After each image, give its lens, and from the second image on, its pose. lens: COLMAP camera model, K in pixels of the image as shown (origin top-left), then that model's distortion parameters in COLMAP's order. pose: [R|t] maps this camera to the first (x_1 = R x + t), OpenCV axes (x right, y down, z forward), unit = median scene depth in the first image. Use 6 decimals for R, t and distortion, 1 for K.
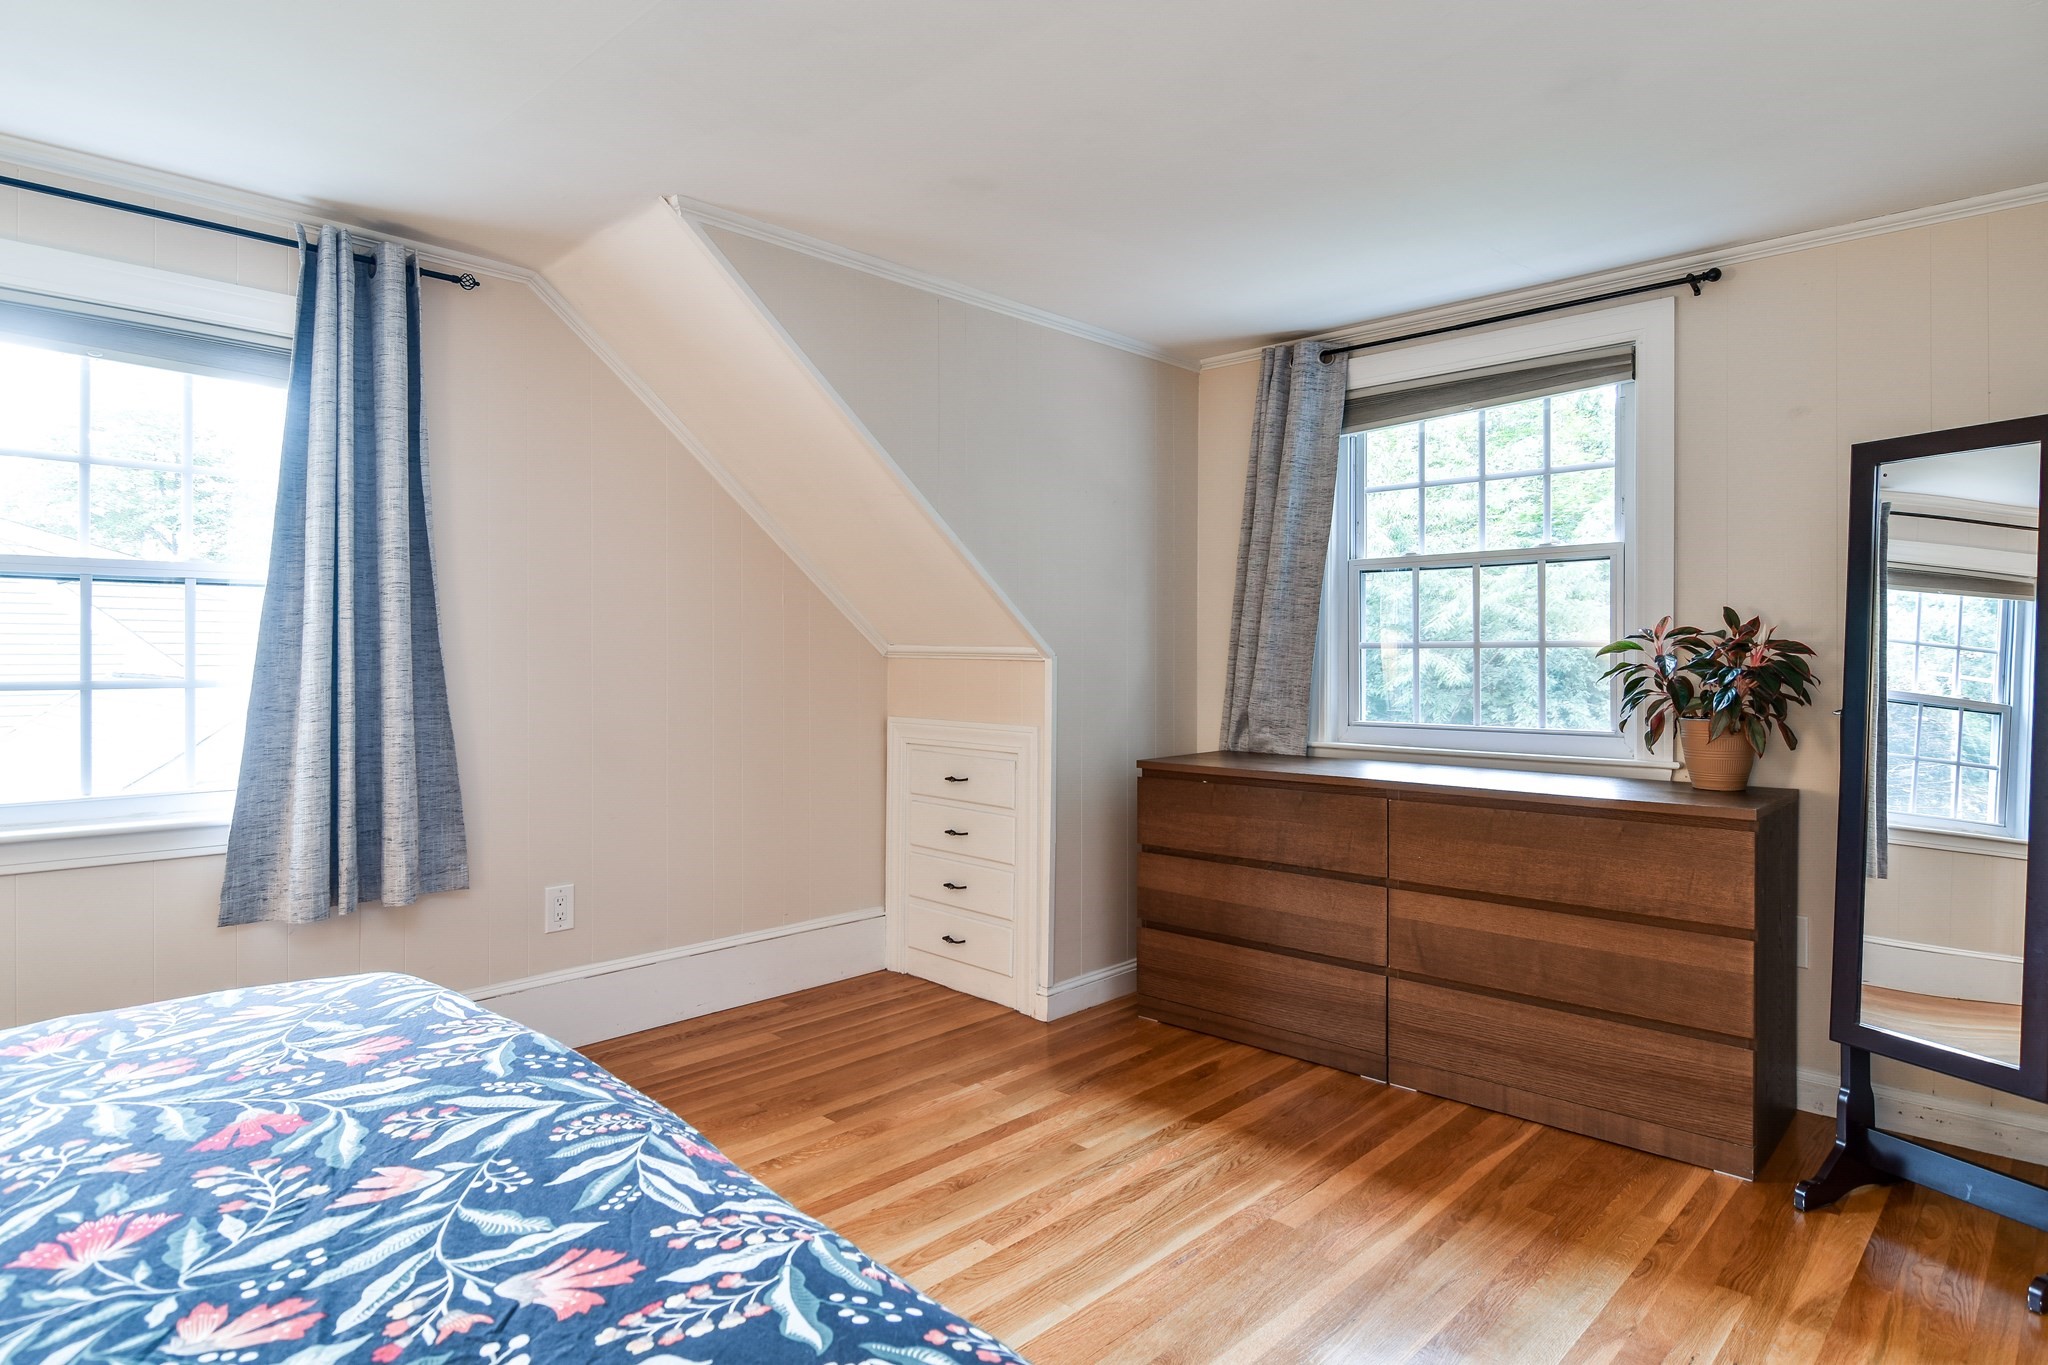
lens RADIAL K [[1133.5, 0, 1050.2], [0, 1133.5, 652.1], [0, 0, 1]] dist [0.013016, -0.008463]
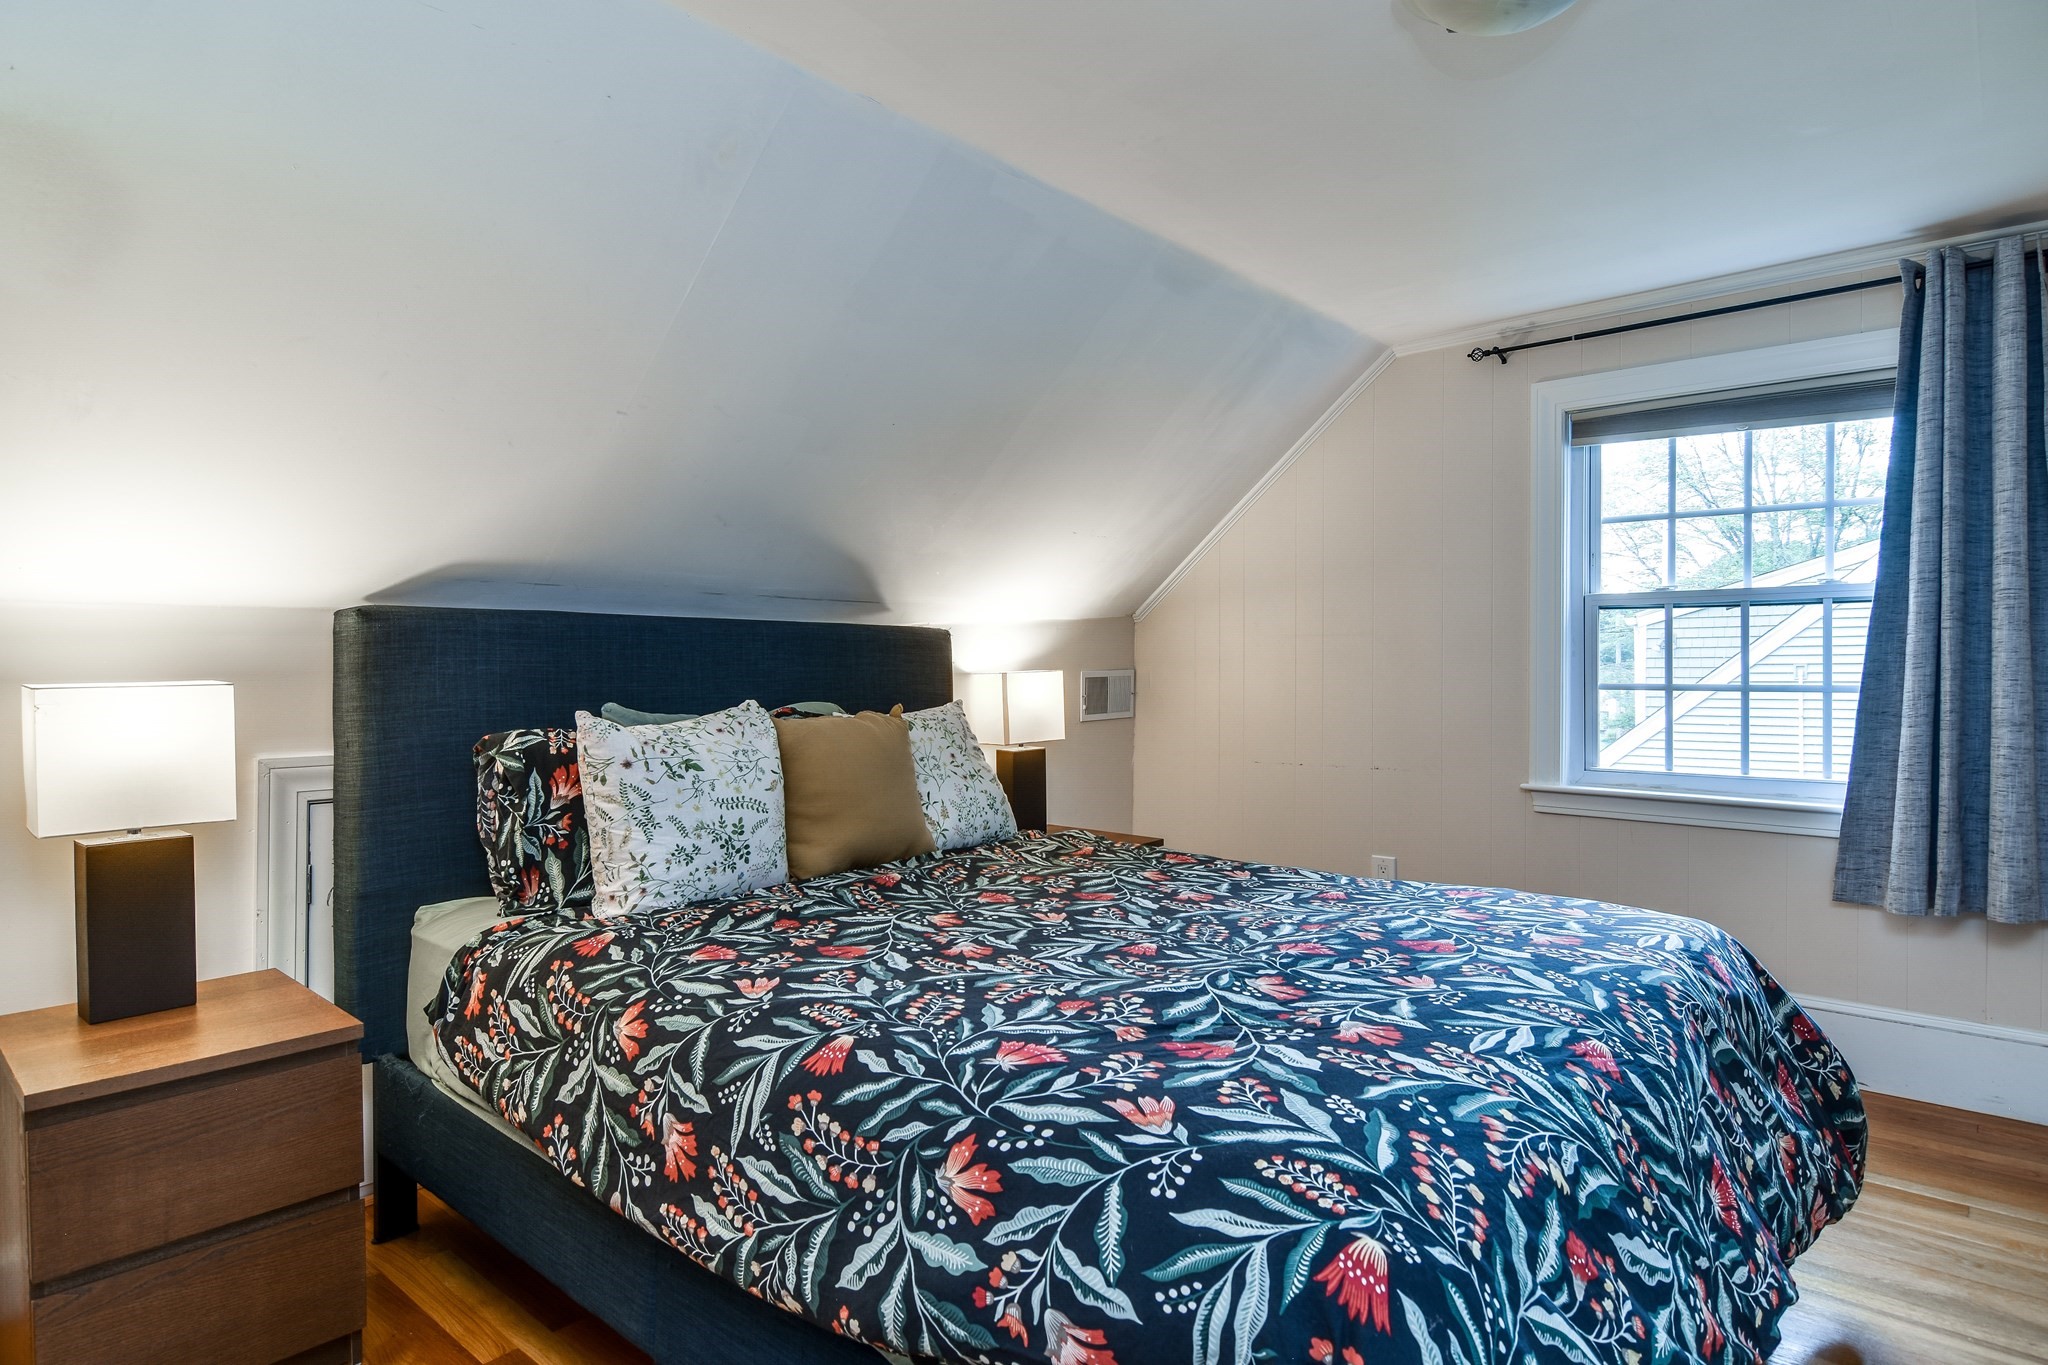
lens RADIAL K [[1133.5, 0, 1025.0], [0, 1133.5, 674.6], [0, 0, 1]] dist [0.013016, -0.008463]
pose [[0.063728, 0.008497, -0.997931, 0.992735], [0.003576, 0.999955, 0.008743, 0.001181], [0.997961, -0.004126, 0.063694, 0.312373]]
